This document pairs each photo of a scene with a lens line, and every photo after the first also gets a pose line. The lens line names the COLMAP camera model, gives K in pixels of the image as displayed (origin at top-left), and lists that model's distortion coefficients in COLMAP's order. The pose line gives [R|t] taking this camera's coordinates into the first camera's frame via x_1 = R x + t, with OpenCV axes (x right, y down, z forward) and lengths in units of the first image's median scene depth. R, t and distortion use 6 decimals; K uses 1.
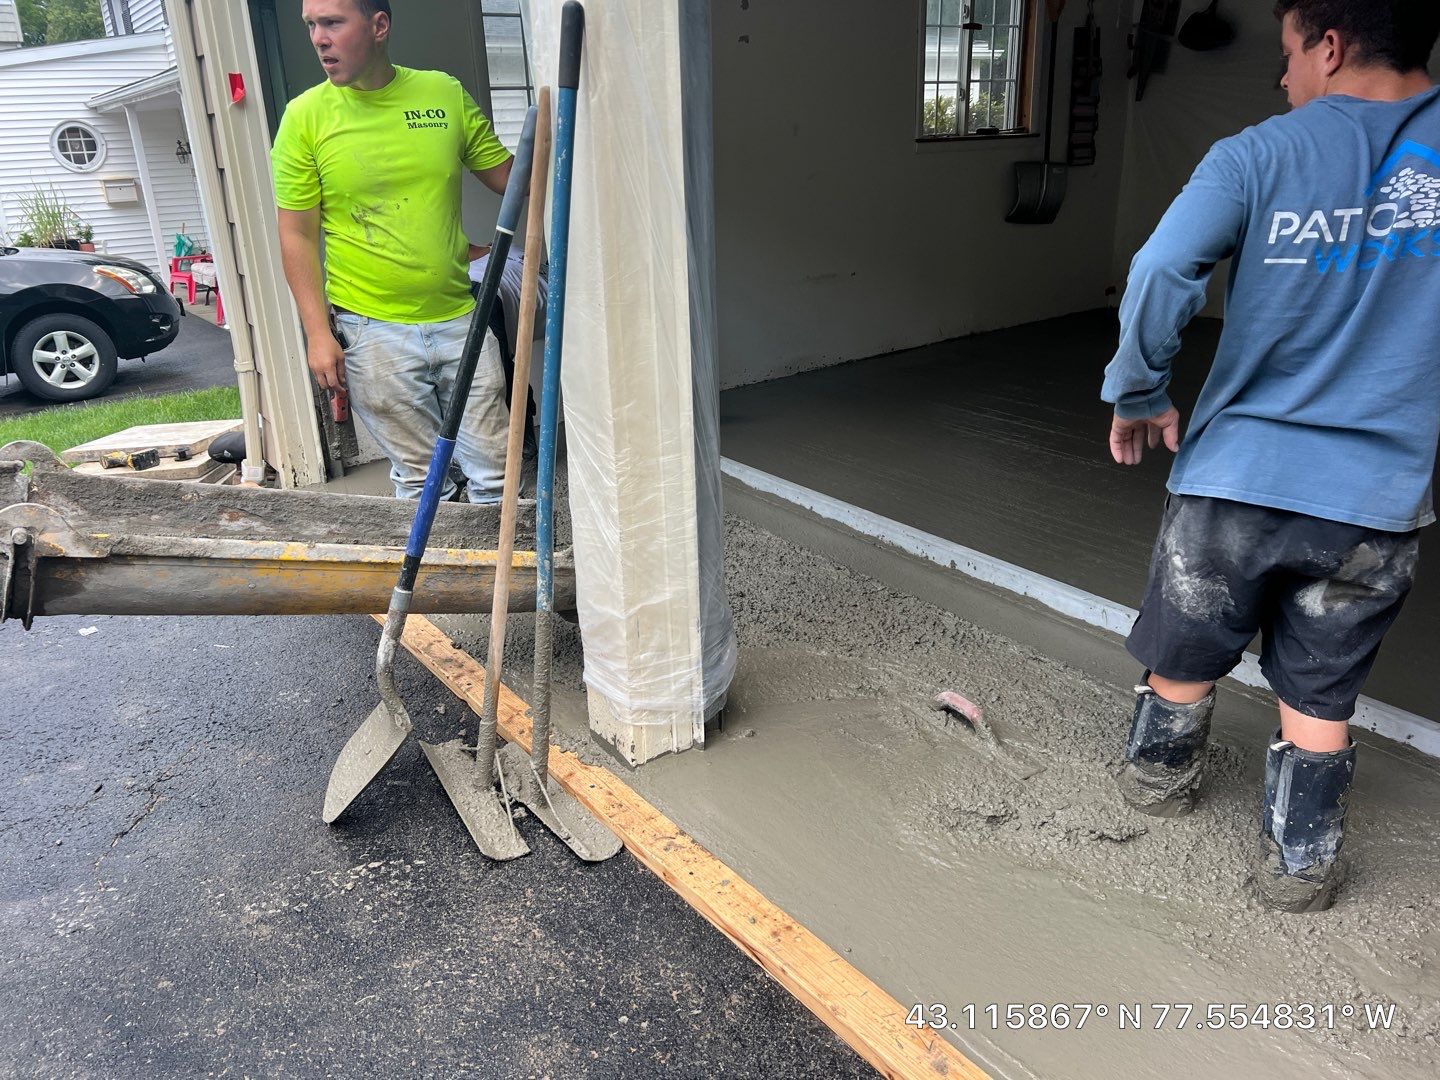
lens RADIAL K [[1010.4, 0, 720.0], [0, 1010.4, 540.0], [0, 0, 1]] dist [0.087068, -0.179776]
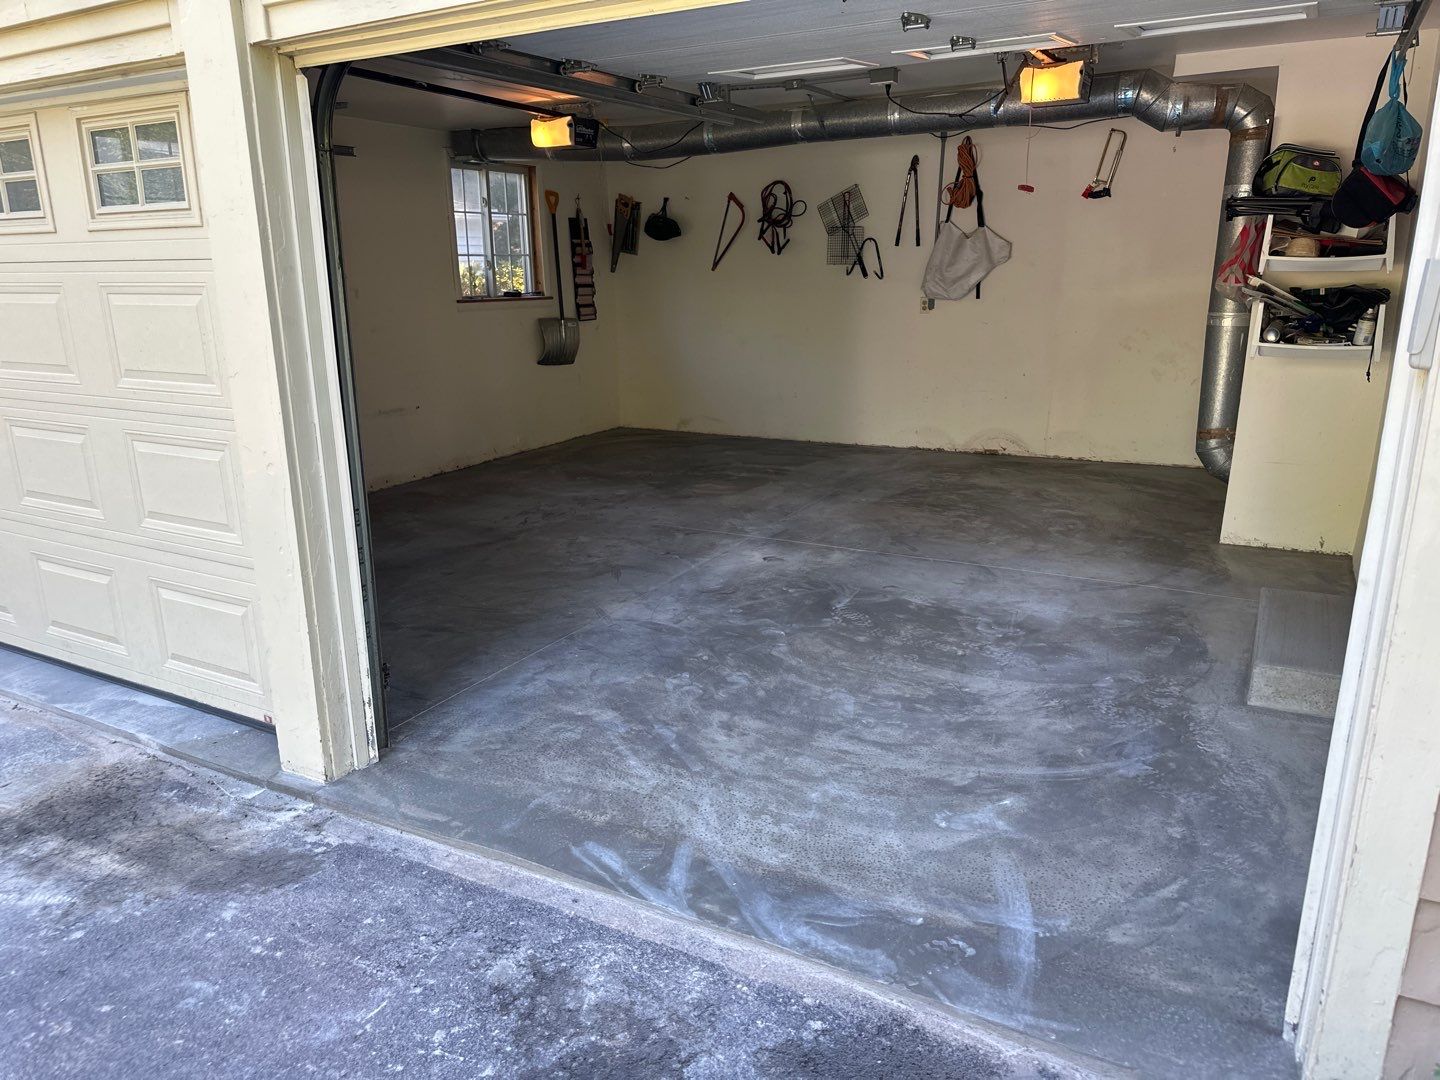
lens RADIAL K [[1052.1, 0, 720.0], [0, 1052.1, 540.0], [0, 0, 1]] dist [0.077748, -0.170885]
pose [[0.906897, -0.106069, 0.407782, -0.076199], [0.147222, 0.986566, -0.070800, 0.034257], [-0.394795, 0.124243, 0.910330, -0.271888]]
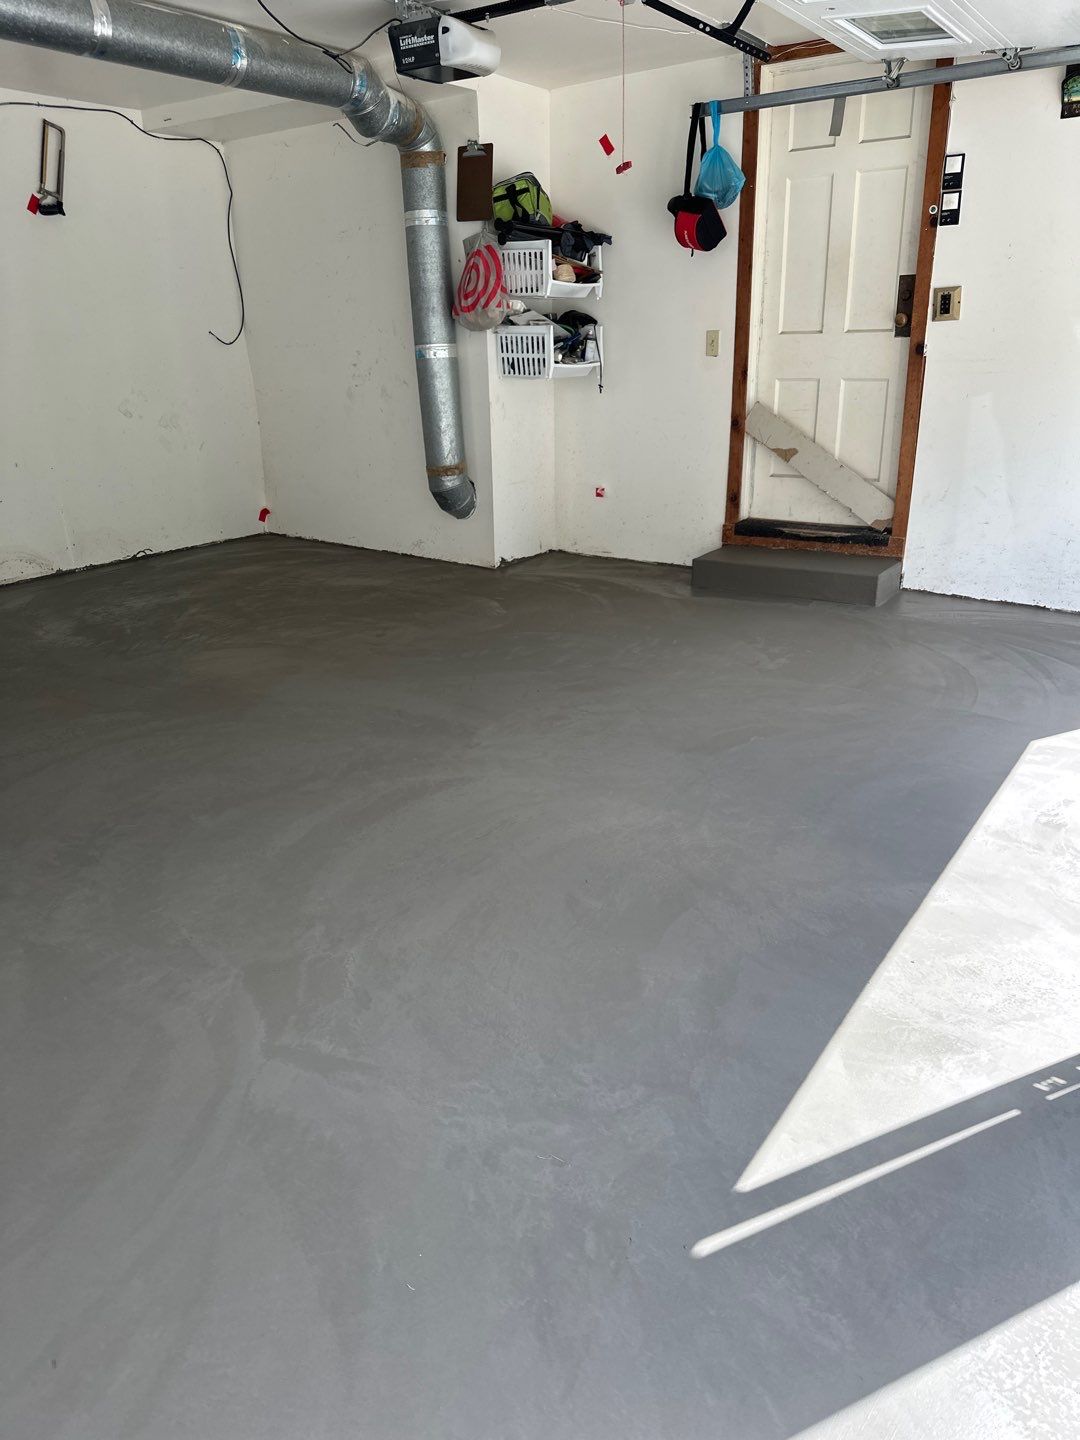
lens RADIAL K [[1060.1, 0, 540.0], [0, 1060.1, 720.0], [0, 0, 1]] dist [0.060676, -0.071699]
pose [[-0.352561, -0.278877, 0.893268, -0.208162], [0.362232, 0.839476, 0.405052, -0.184910], [-0.862837, 0.466376, -0.194949, 0.475027]]
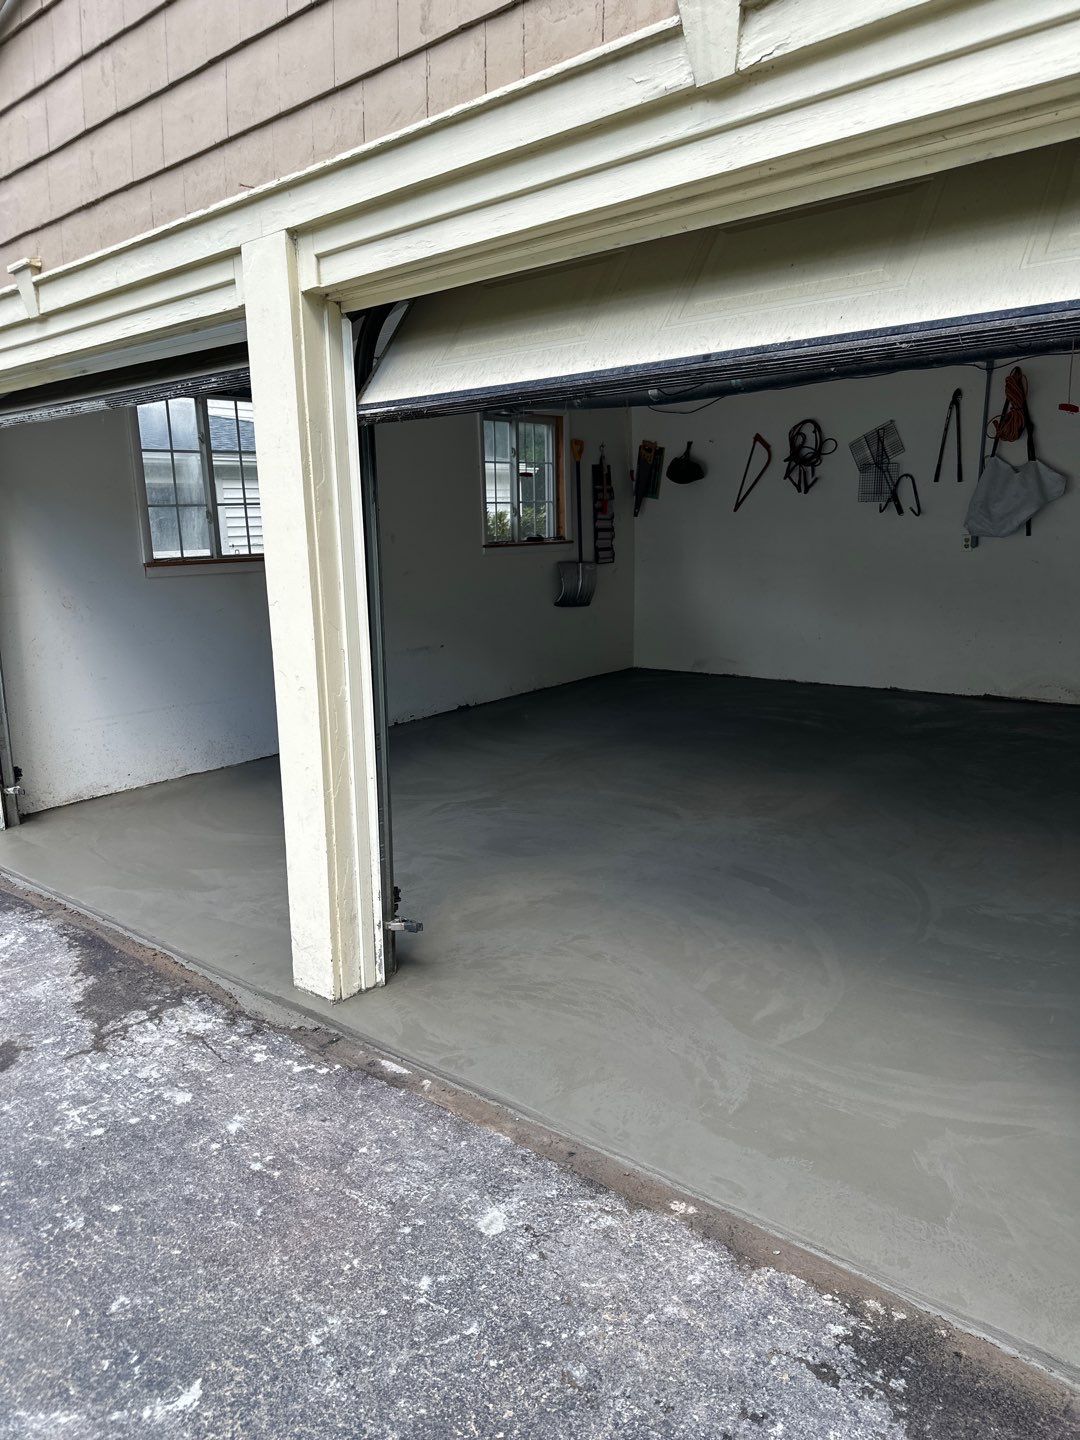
lens RADIAL K [[1010.4, 0, 519.6], [0, 1010.4, 719.3], [0, 0, 1]] dist [0.087068, -0.179776]
pose [[0.973375, -0.046954, 0.224359, -0.063988], [0.084621, 0.983263, -0.161345, 0.039265], [-0.213028, 0.176035, 0.961057, -0.217236]]
